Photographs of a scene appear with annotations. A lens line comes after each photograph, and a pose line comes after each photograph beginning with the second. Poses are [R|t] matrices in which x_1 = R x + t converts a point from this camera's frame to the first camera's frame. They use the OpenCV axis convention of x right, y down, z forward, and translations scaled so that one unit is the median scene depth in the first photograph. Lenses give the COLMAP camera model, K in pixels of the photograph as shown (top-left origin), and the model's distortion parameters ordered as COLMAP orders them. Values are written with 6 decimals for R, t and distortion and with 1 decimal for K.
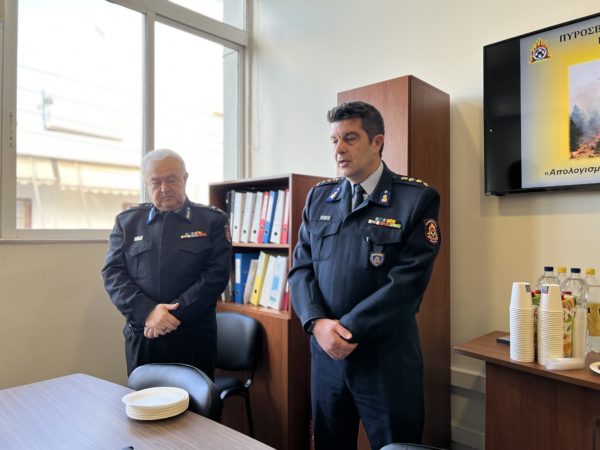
lens RADIAL K [[455.0, 0, 300.0], [0, 455.0, 225.0], [0, 0, 1]] dist [0.080764, -0.092516]
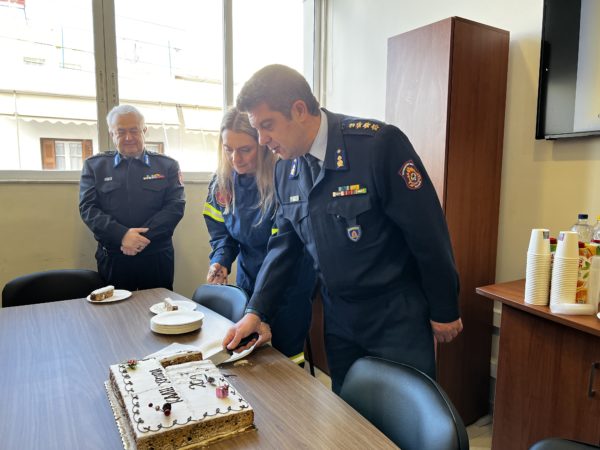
lens RADIAL K [[455.0, 0, 300.0], [0, 455.0, 225.0], [0, 0, 1]] dist [0.080764, -0.092516]
pose [[0.967483, 0.034561, -0.250564, 0.179639], [-0.001650, 0.991462, 0.130386, -0.012672], [0.252931, -0.125733, 0.959280, -0.083195]]
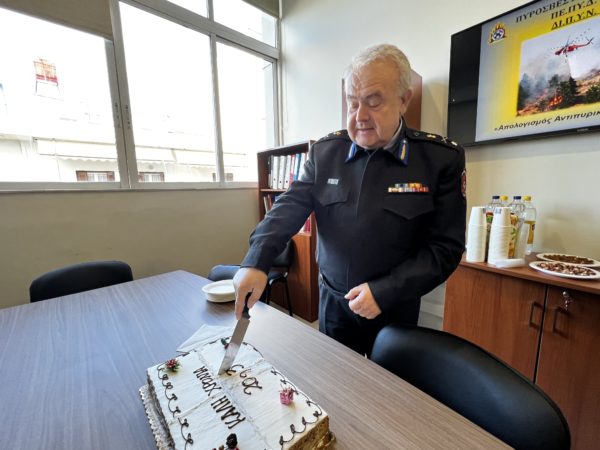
lens RADIAL K [[254.0, 0, 297.1], [0, 254.0, 223.4], [0, 0, 1]] dist [0.000141, 0.000152]
pose [[0.997899, -0.016386, -0.062683, -0.016220], [0.025617, 0.988441, 0.149423, 0.037200], [0.059510, -0.150715, 0.986784, 0.165434]]
